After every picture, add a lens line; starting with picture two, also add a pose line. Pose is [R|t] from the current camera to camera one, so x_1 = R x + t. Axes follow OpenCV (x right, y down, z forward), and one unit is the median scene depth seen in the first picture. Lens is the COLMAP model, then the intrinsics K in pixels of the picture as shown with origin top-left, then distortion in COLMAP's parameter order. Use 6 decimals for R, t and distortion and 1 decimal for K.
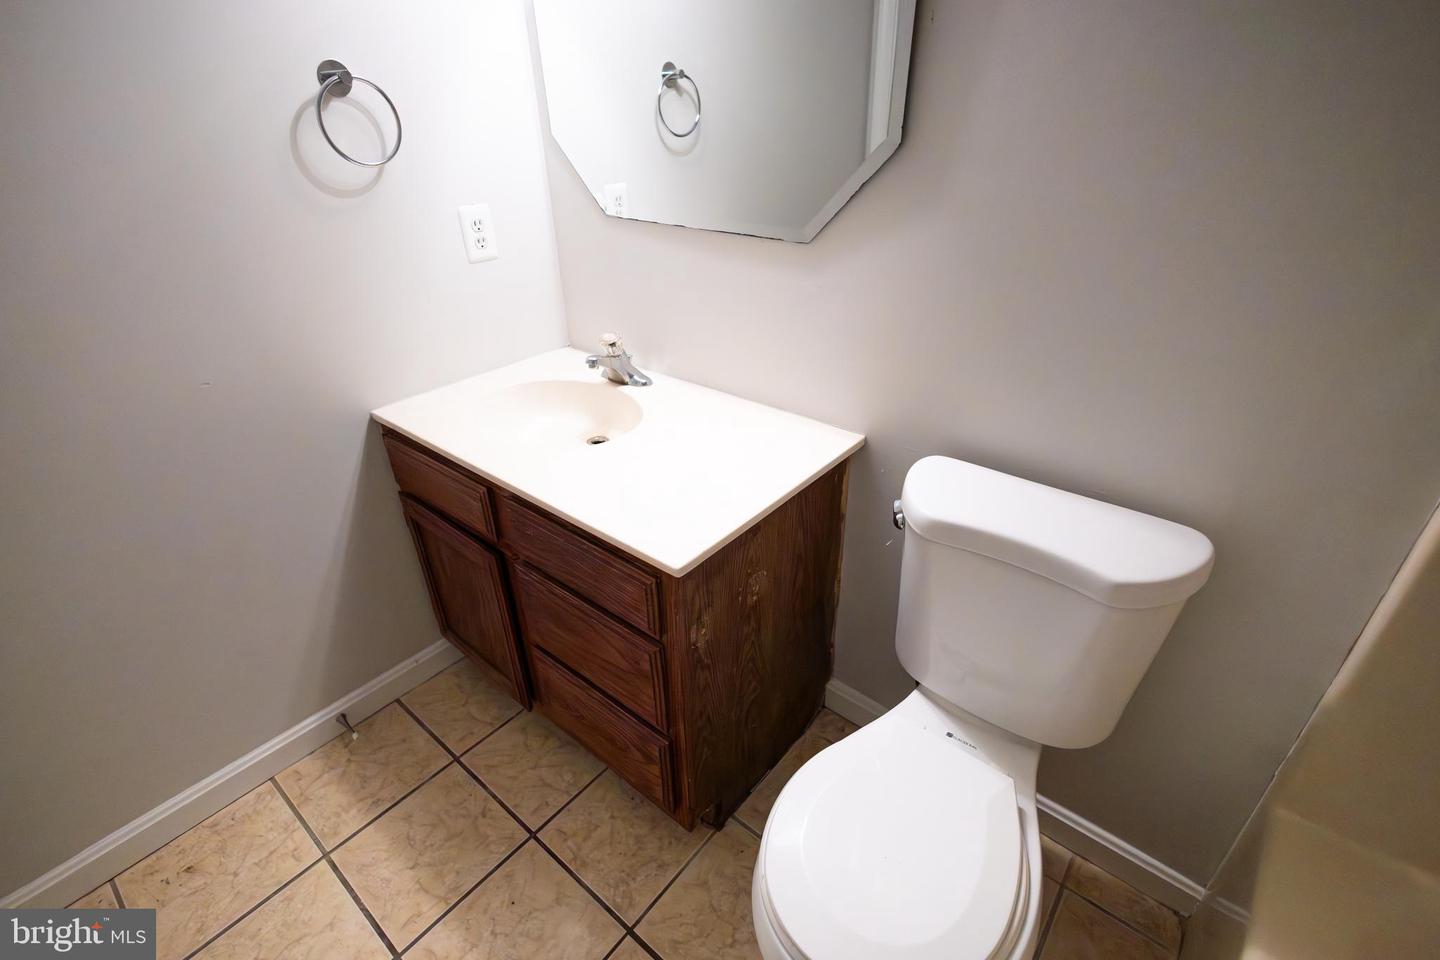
lens RADIAL K [[659.1, 0, 718.1], [0, 659.1, 468.5], [0, 0, 1]] dist [0.018265, -0.003372]
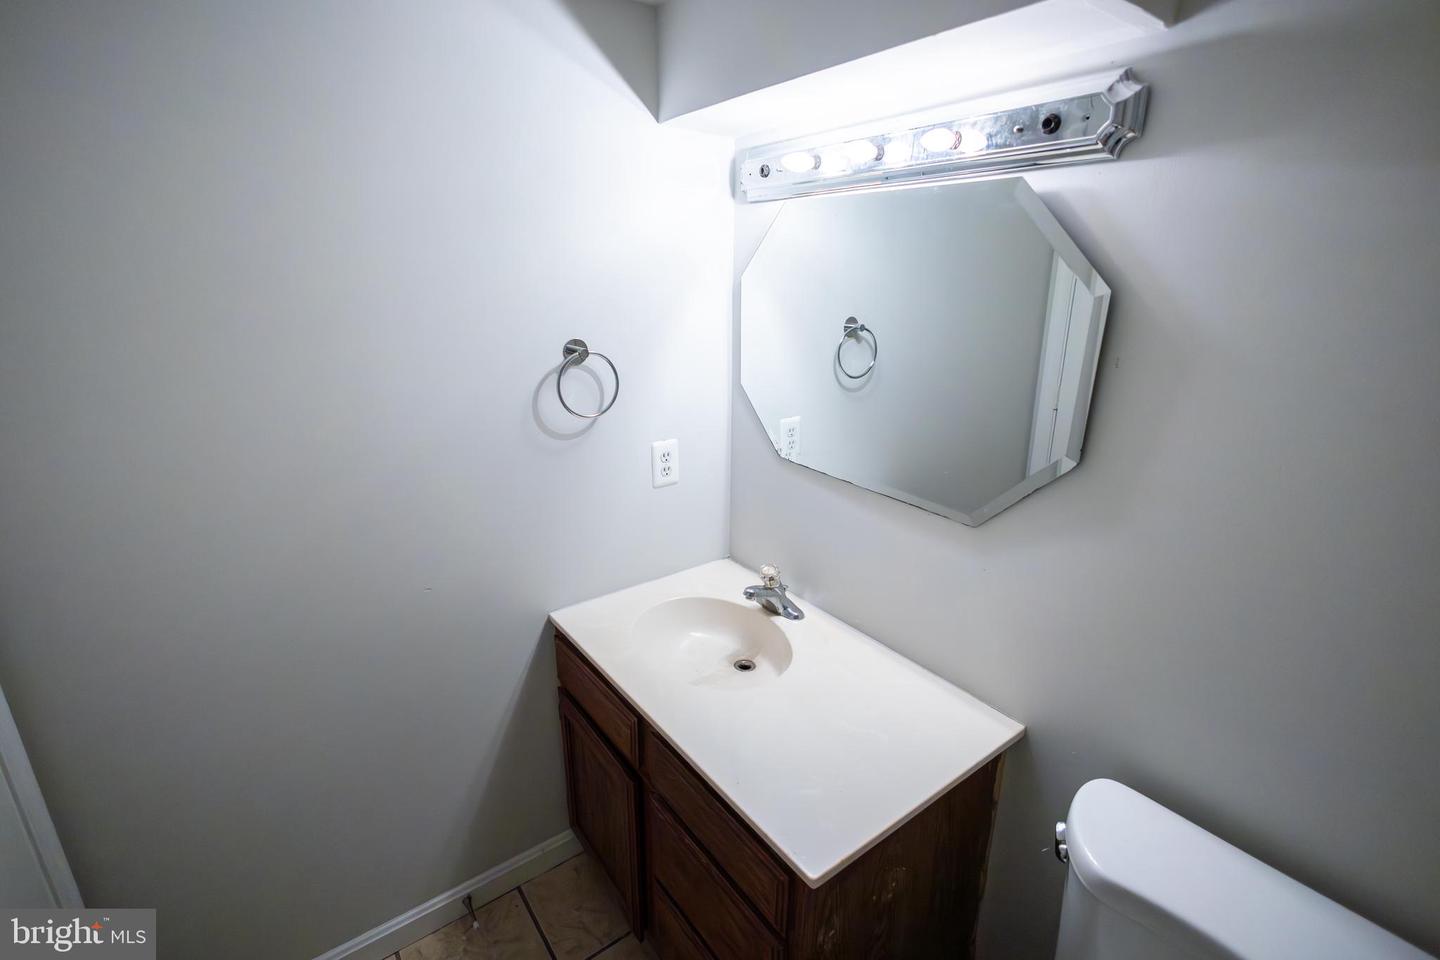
lens RADIAL K [[659.1, 0, 724.0], [0, 659.1, 484.0], [0, 0, 1]] dist [0.018265, -0.003372]
pose [[0.972070, 0.095969, -0.214171, -0.021760], [-0.135470, 0.974636, -0.178135, -0.136485], [0.191643, 0.202173, 0.960416, -0.050979]]
